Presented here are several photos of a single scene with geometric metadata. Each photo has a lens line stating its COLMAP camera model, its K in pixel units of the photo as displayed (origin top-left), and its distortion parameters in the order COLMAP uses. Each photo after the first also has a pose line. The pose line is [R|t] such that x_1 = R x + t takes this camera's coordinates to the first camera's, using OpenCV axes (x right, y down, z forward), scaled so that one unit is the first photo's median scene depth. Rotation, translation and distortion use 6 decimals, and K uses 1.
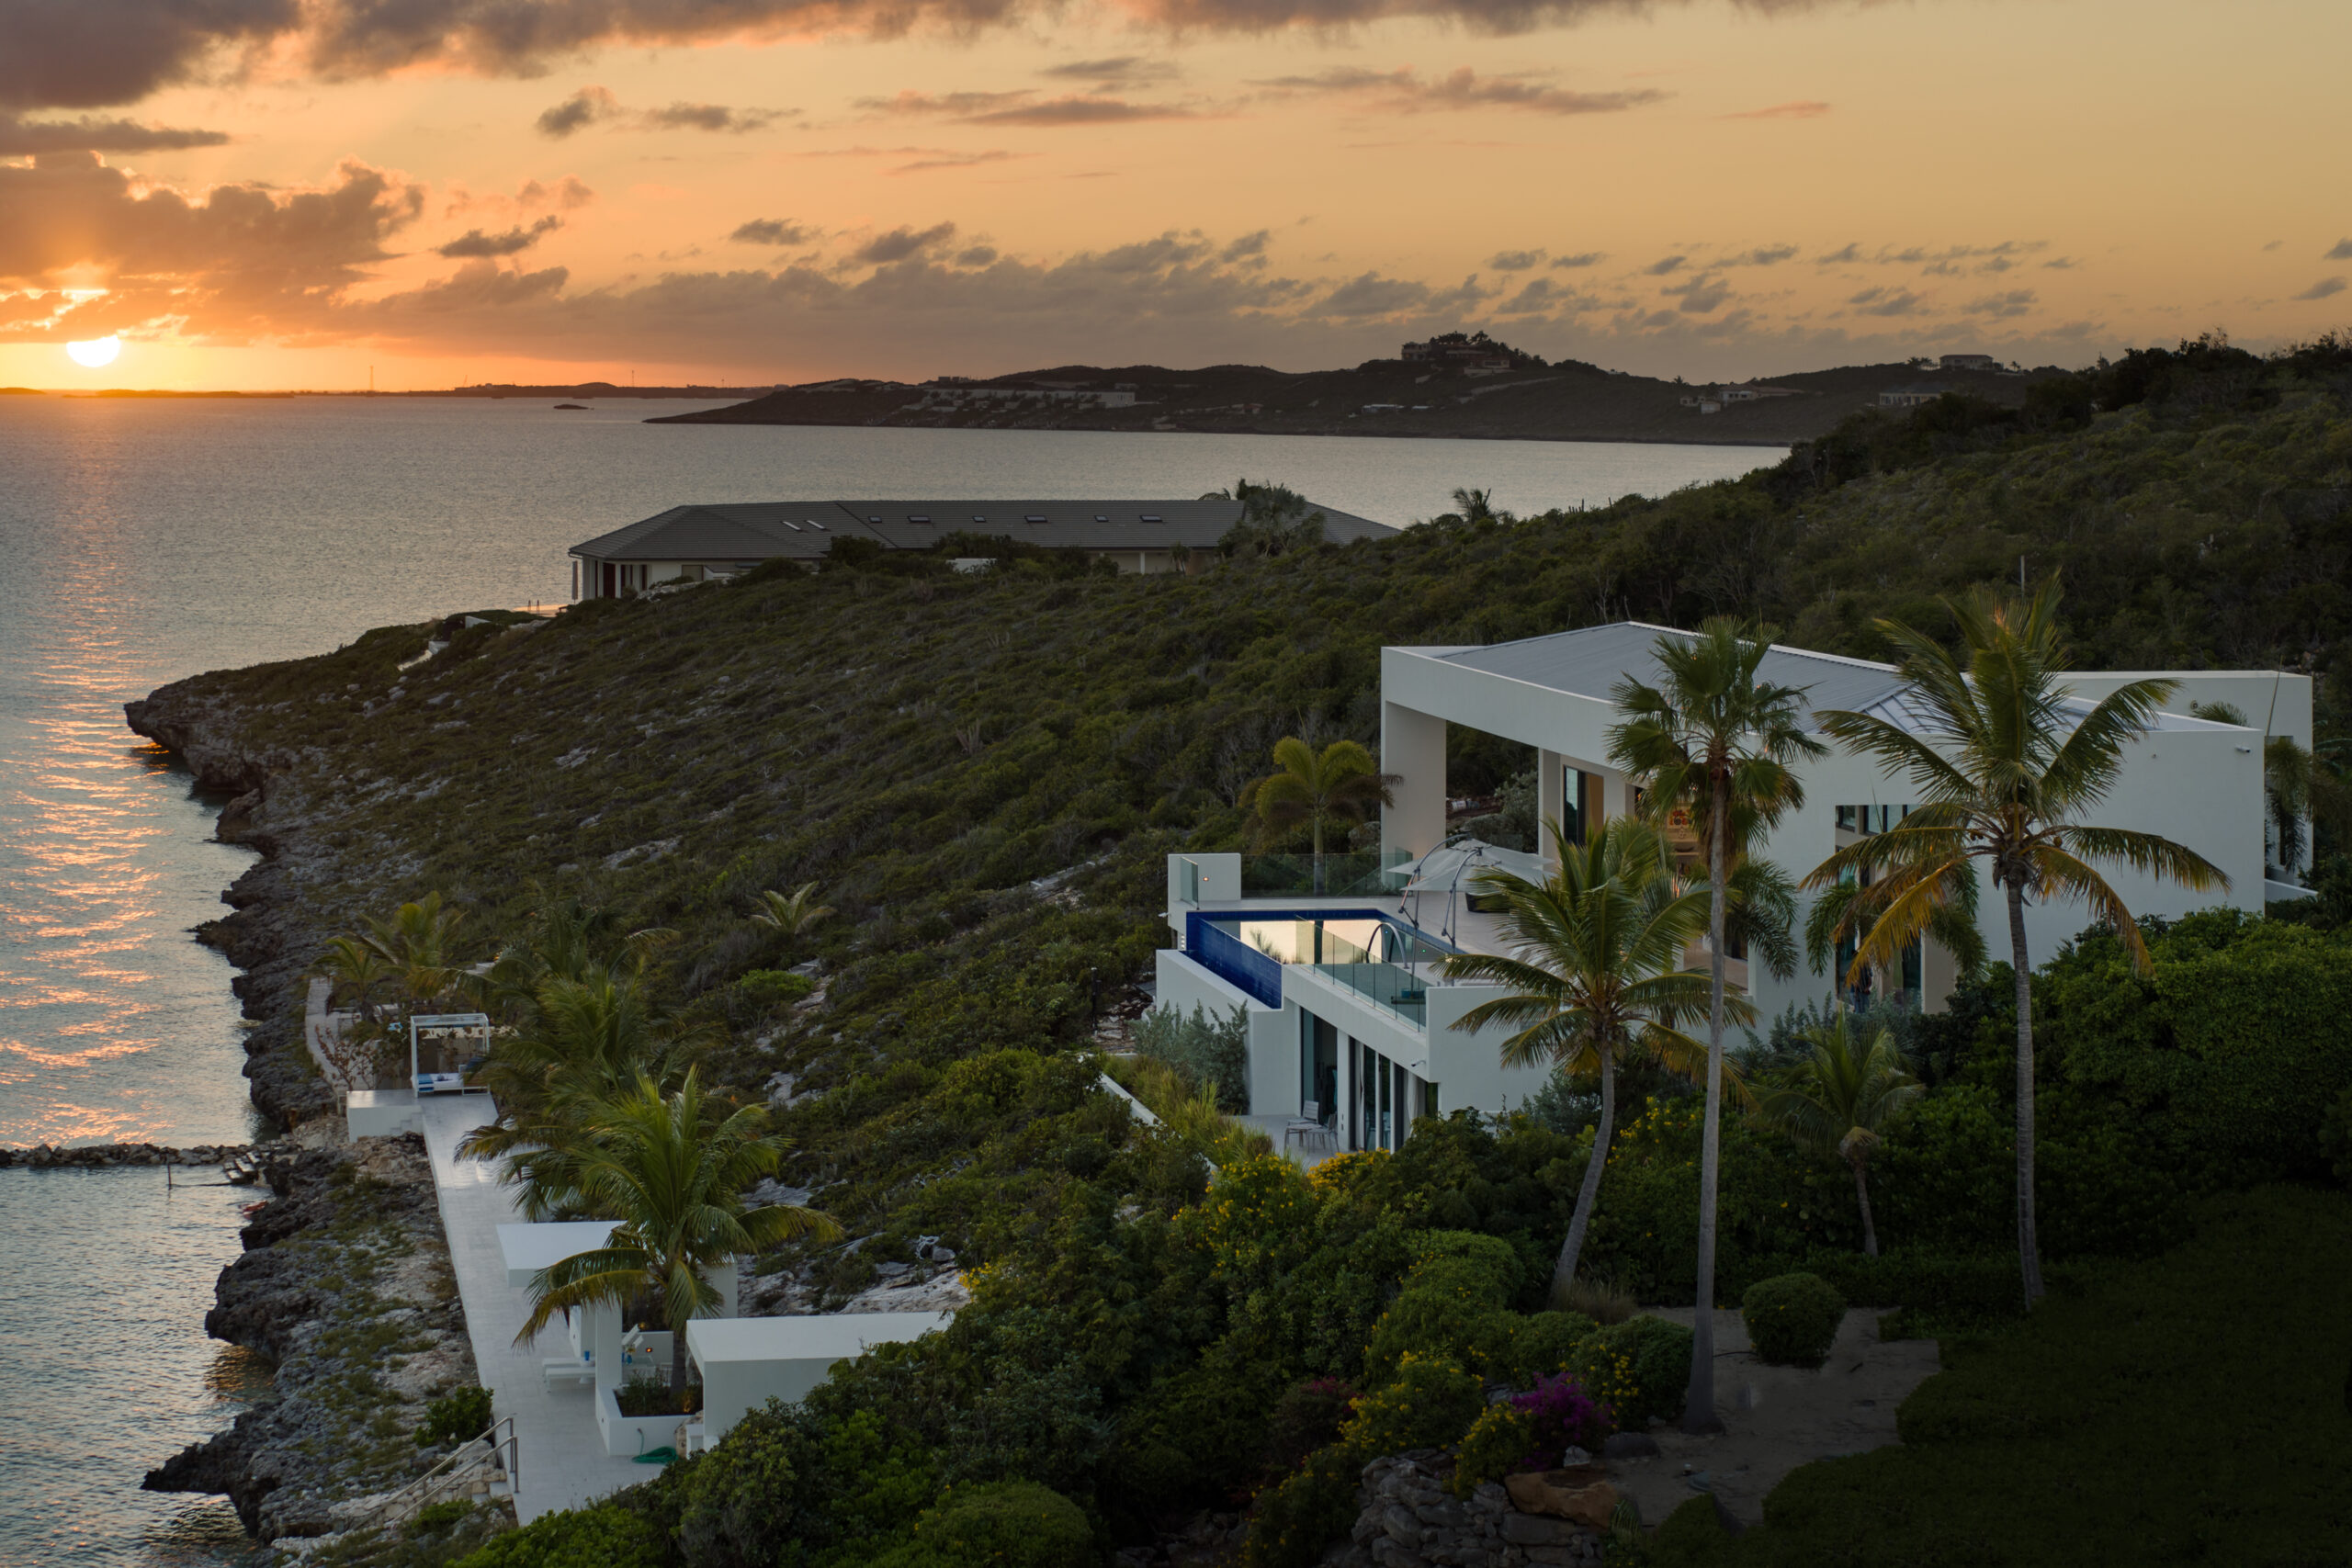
lens RADIAL K [[4958.4, 0, 1178.6], [0, 4958.4, 588.2], [0, 0, 1]] dist [0.073966, -0.300796]
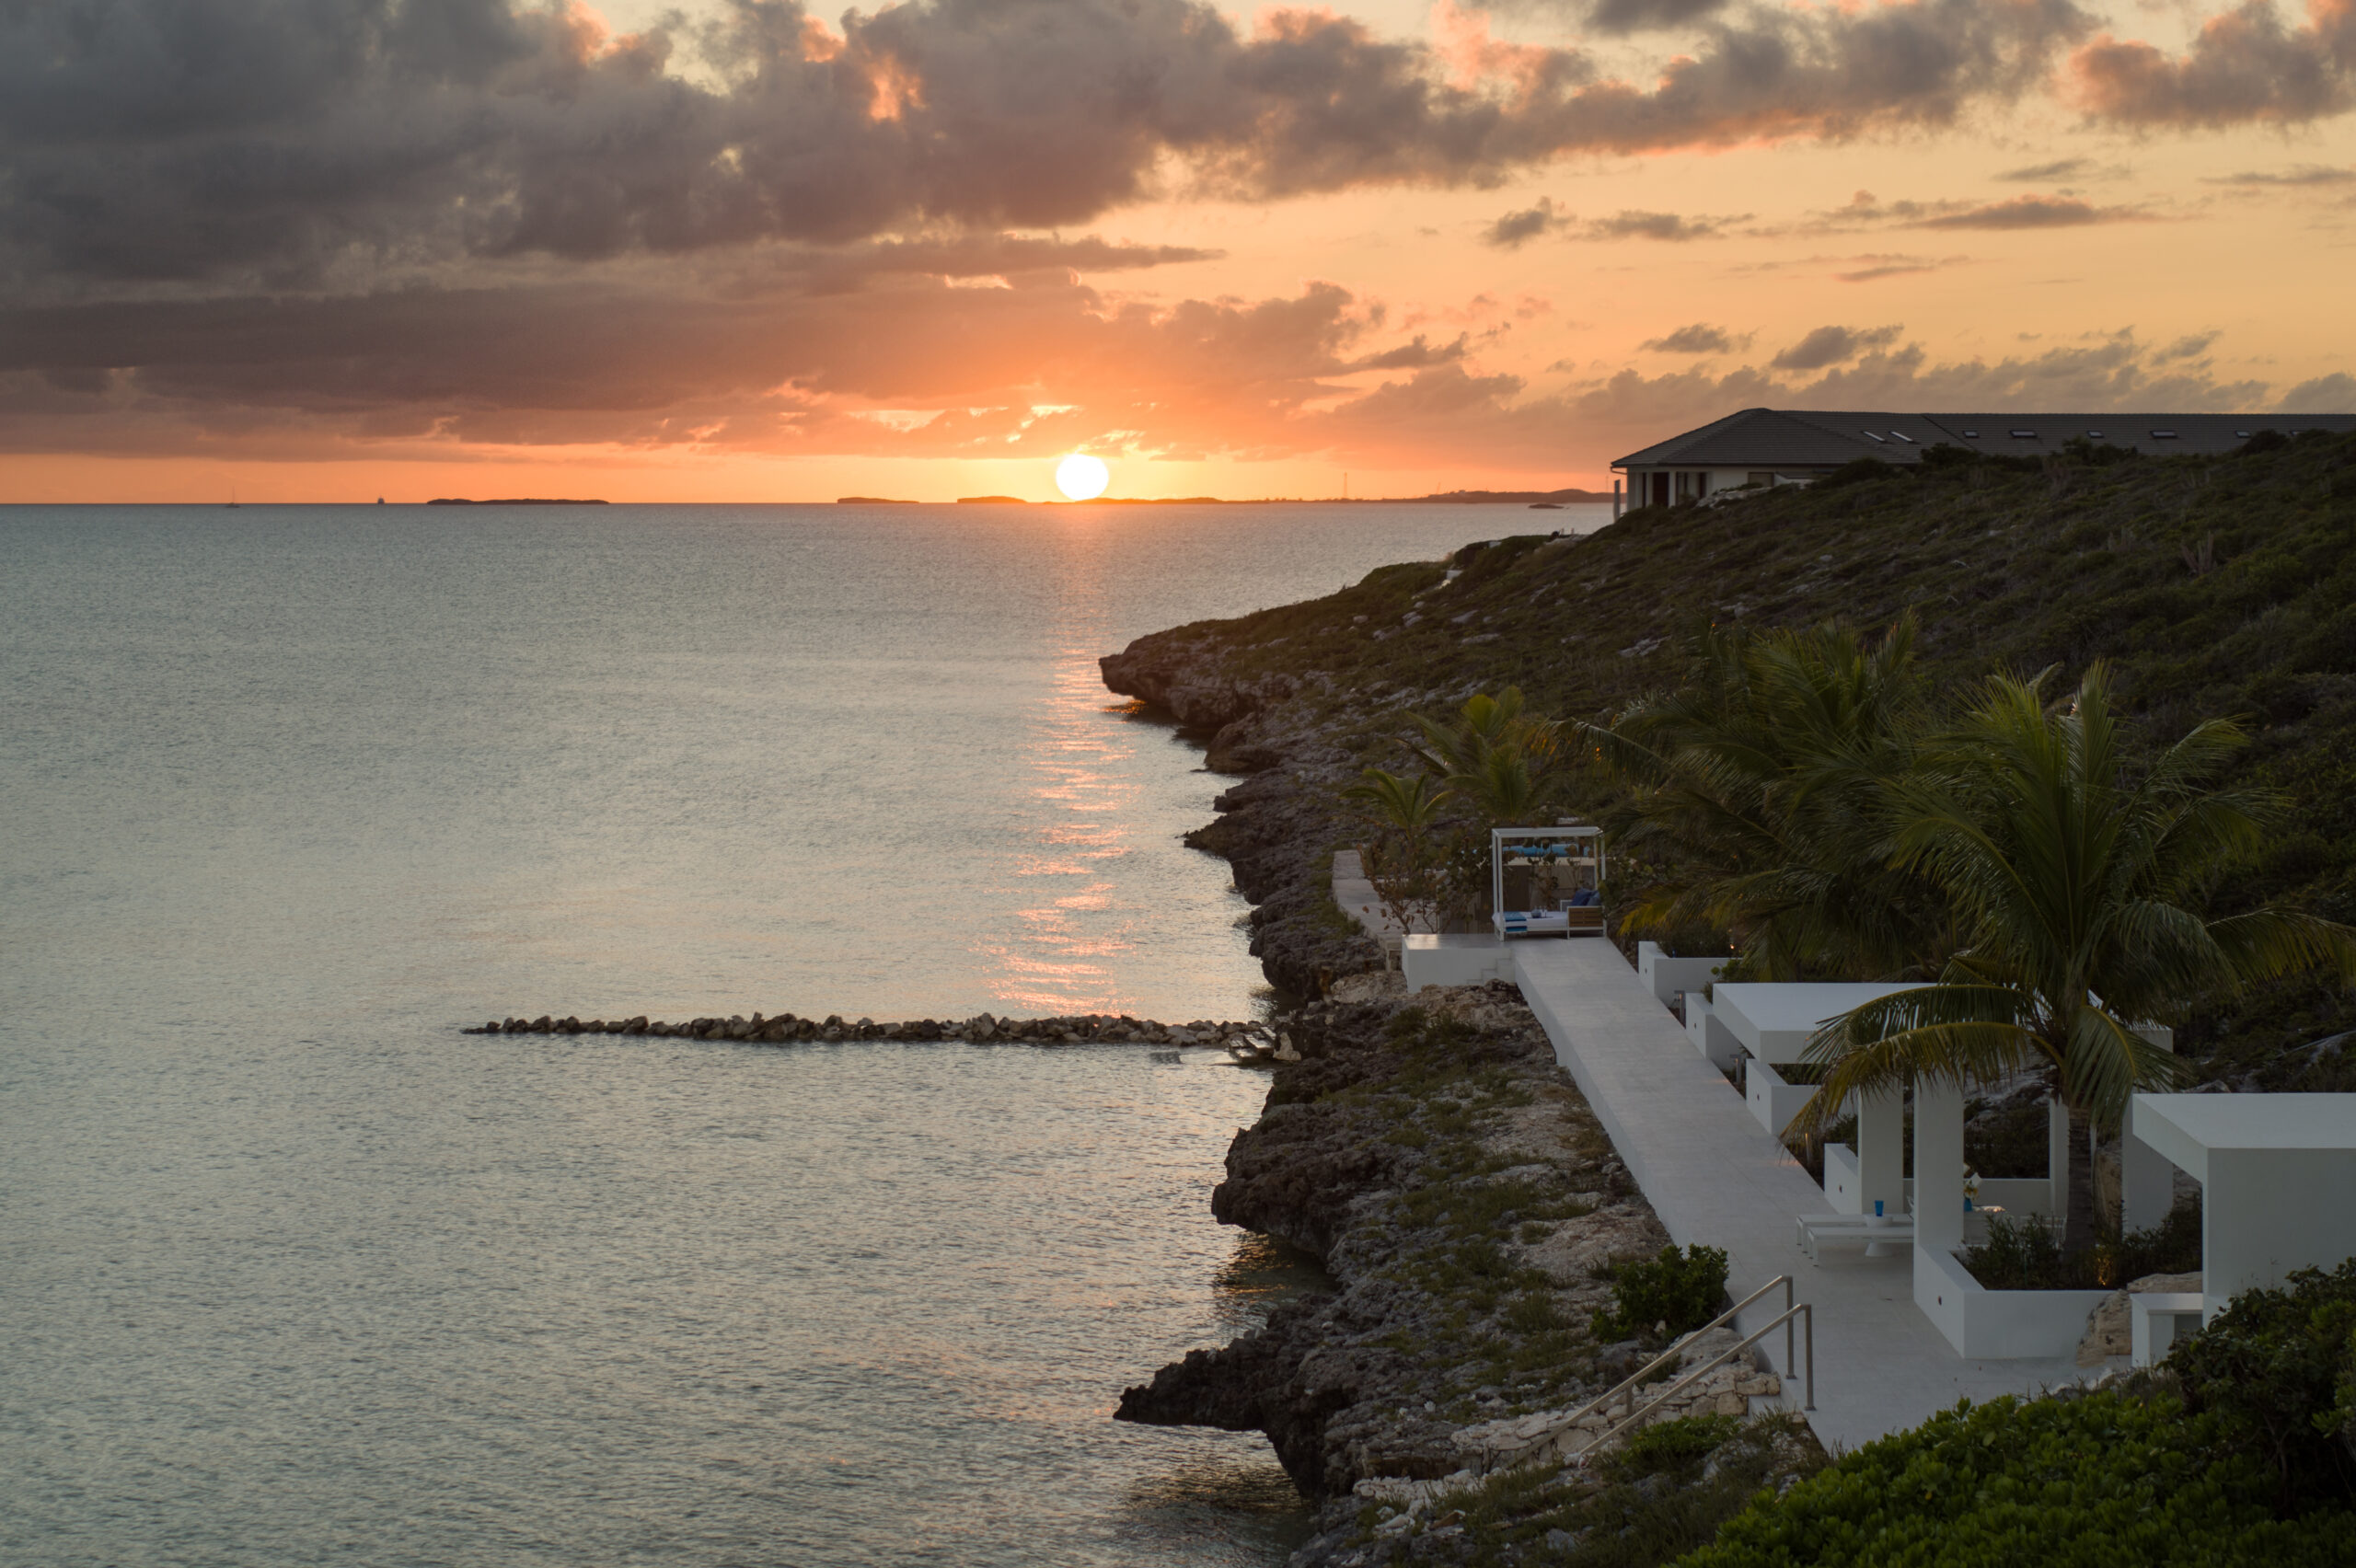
lens RADIAL K [[5029.0, 0, 1178.0], [0, 5029.0, 784.0], [0, 0, 1]] dist [-0.005686, 0.189241]
pose [[0.981242, 0.004328, -0.192731, -0.072038], [-0.001158, 0.999862, 0.016557, 0.079858], [0.192776, -0.016023, 0.981112, 0.347979]]
